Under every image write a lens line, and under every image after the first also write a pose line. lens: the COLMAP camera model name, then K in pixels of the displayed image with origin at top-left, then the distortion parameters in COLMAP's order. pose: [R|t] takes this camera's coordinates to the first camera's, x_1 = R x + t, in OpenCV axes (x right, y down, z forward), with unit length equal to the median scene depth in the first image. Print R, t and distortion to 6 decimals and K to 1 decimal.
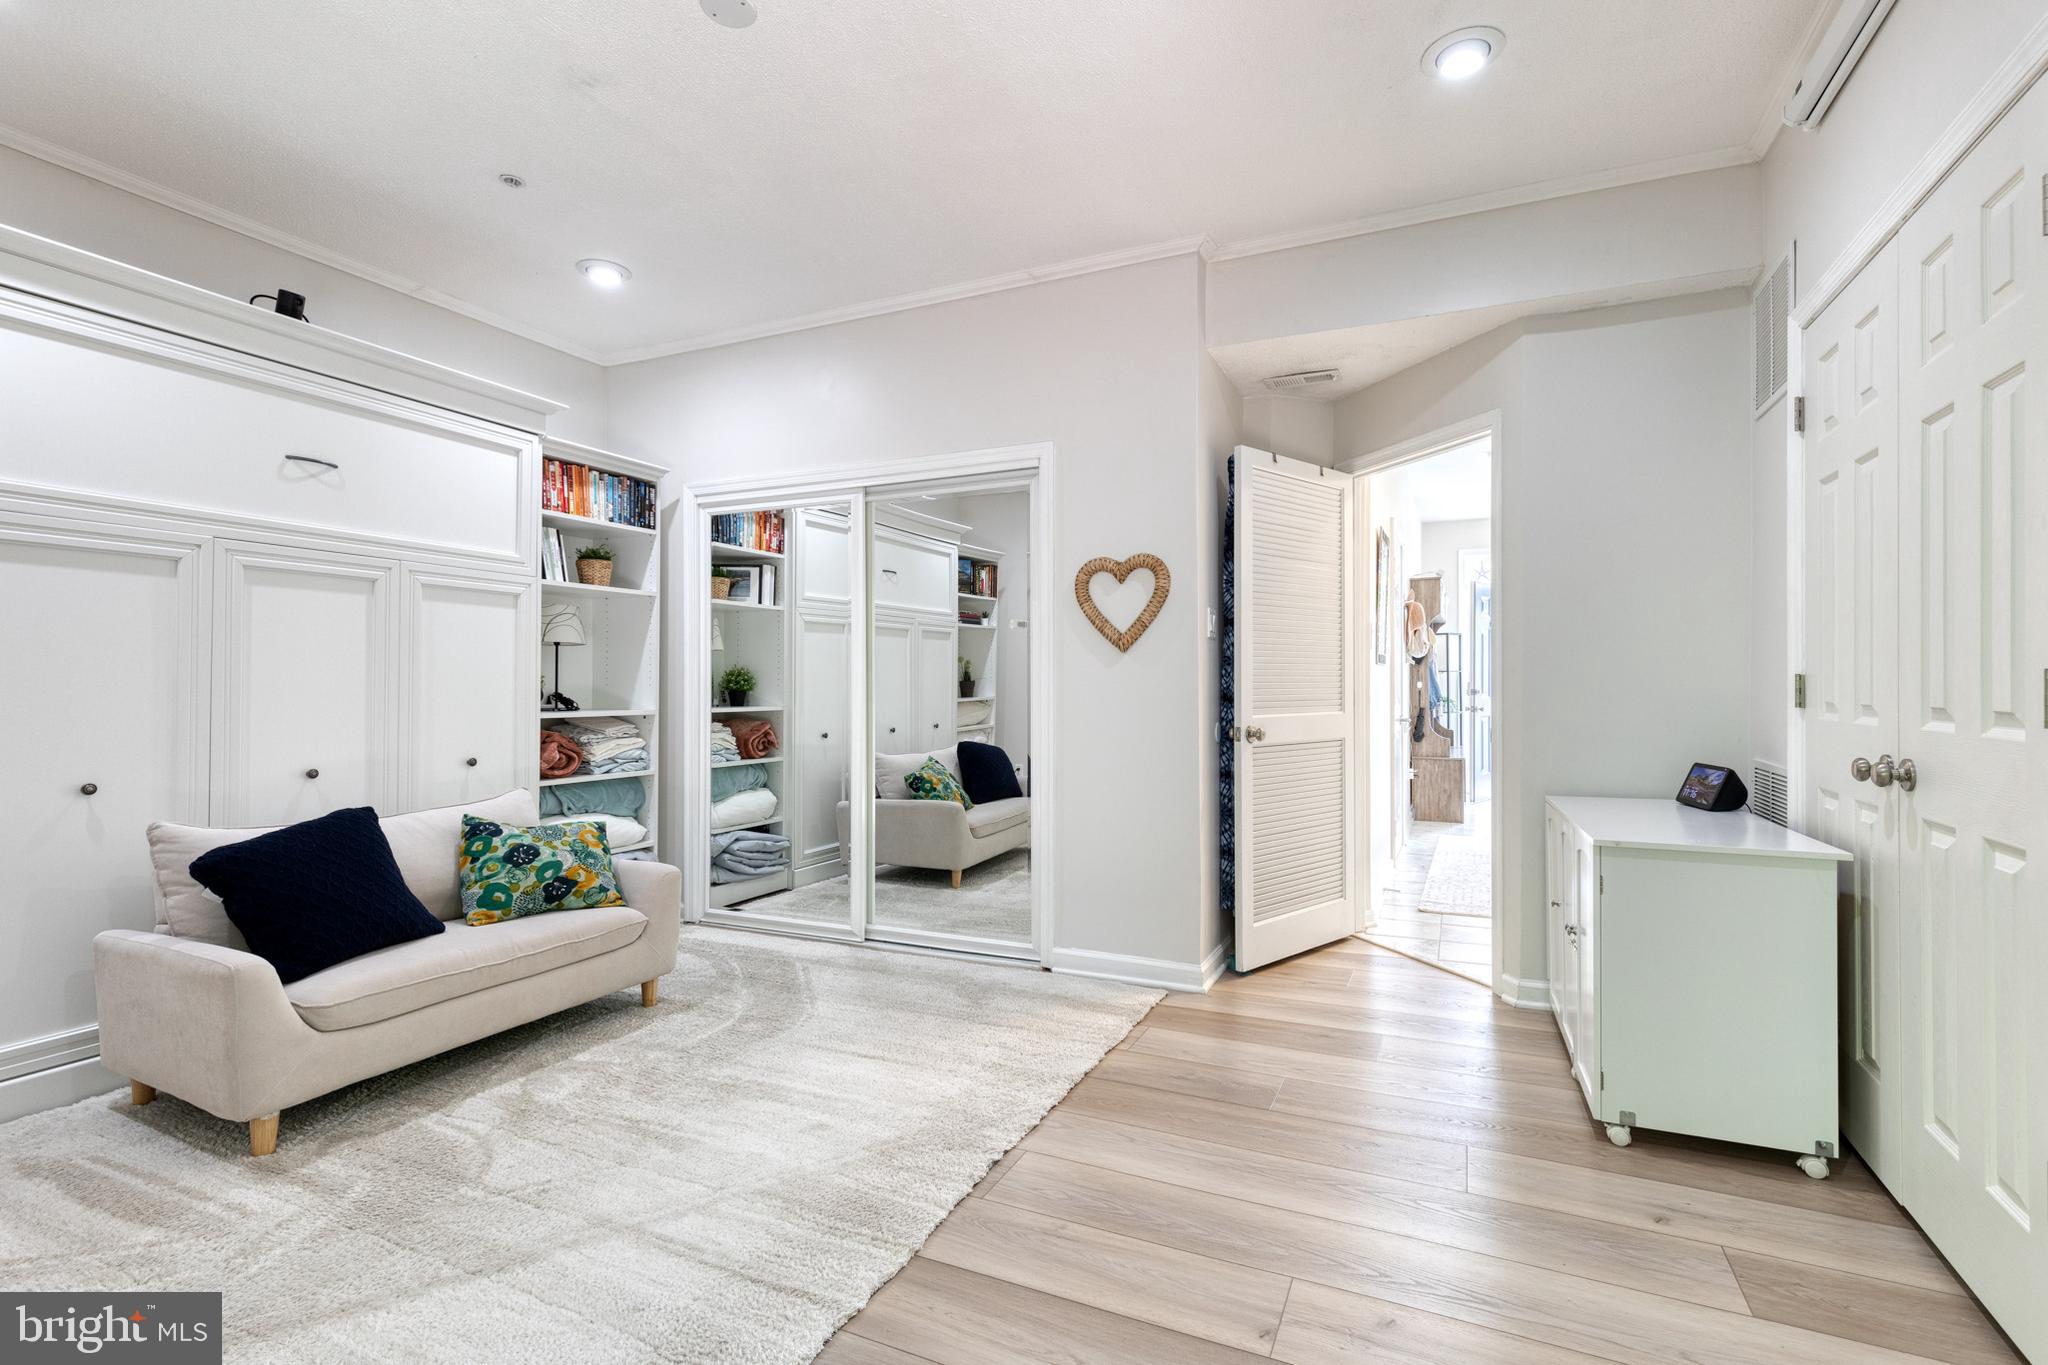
lens RADIAL K [[965.9, 0, 1024.0], [0, 965.9, 682.5], [0, 0, 1]] dist [0.065166, -0.000009]
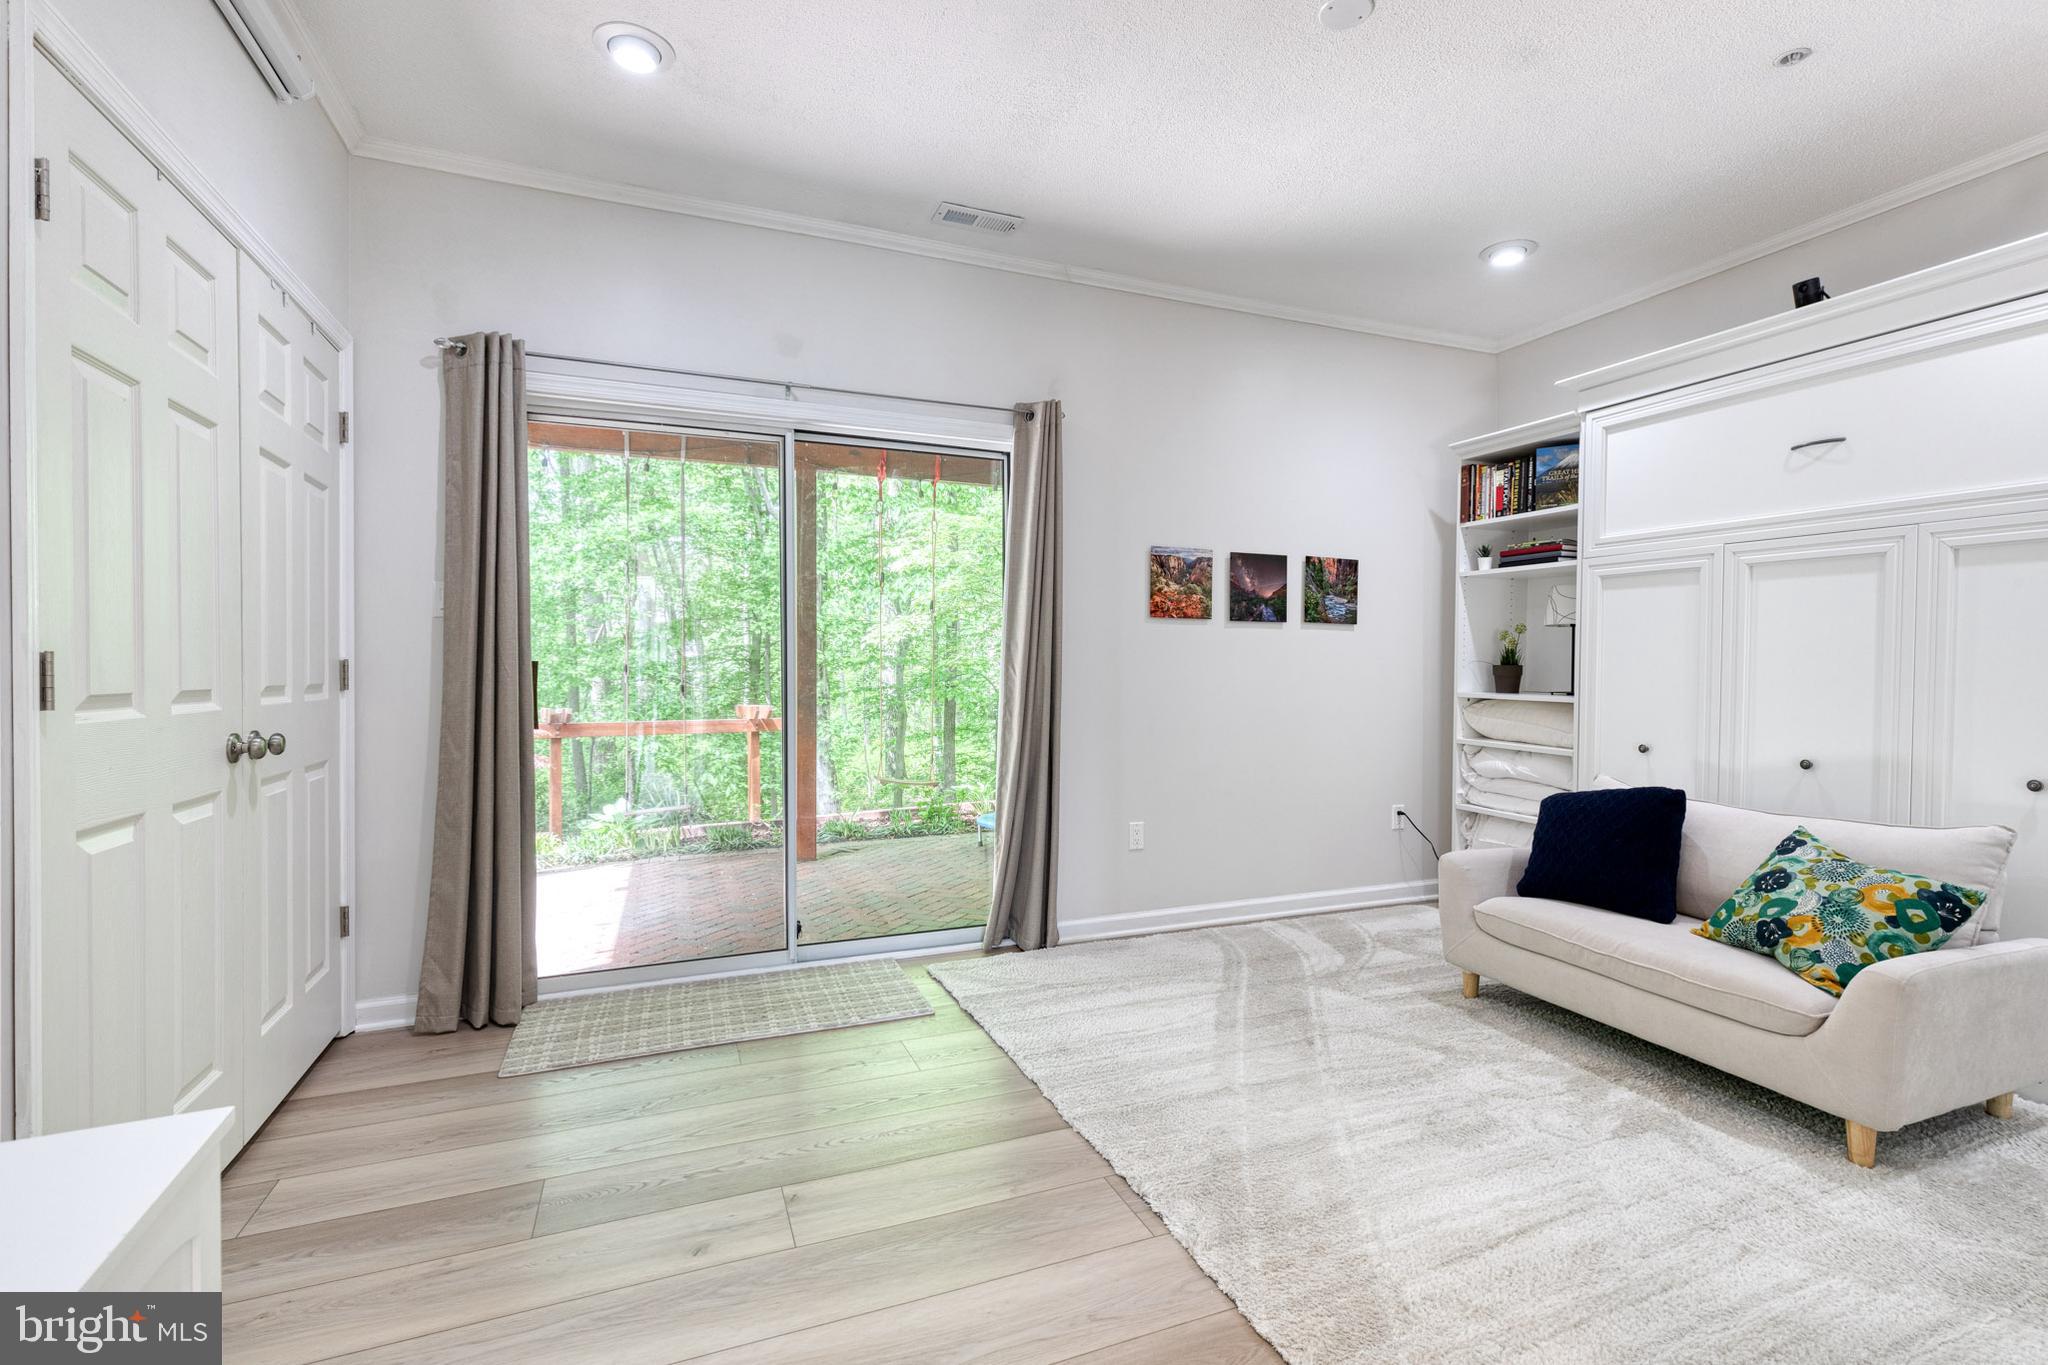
lens RADIAL K [[918.1, 0, 1040.4], [0, 918.1, 681.3], [0, 0, 1]] dist [0.009673, 0.000005]
pose [[-0.676305, 0.005893, -0.736598, 0.491732], [-0.001439, 0.999956, 0.009321, 0.002980], [0.736620, 0.007364, -0.676267, 1.124499]]
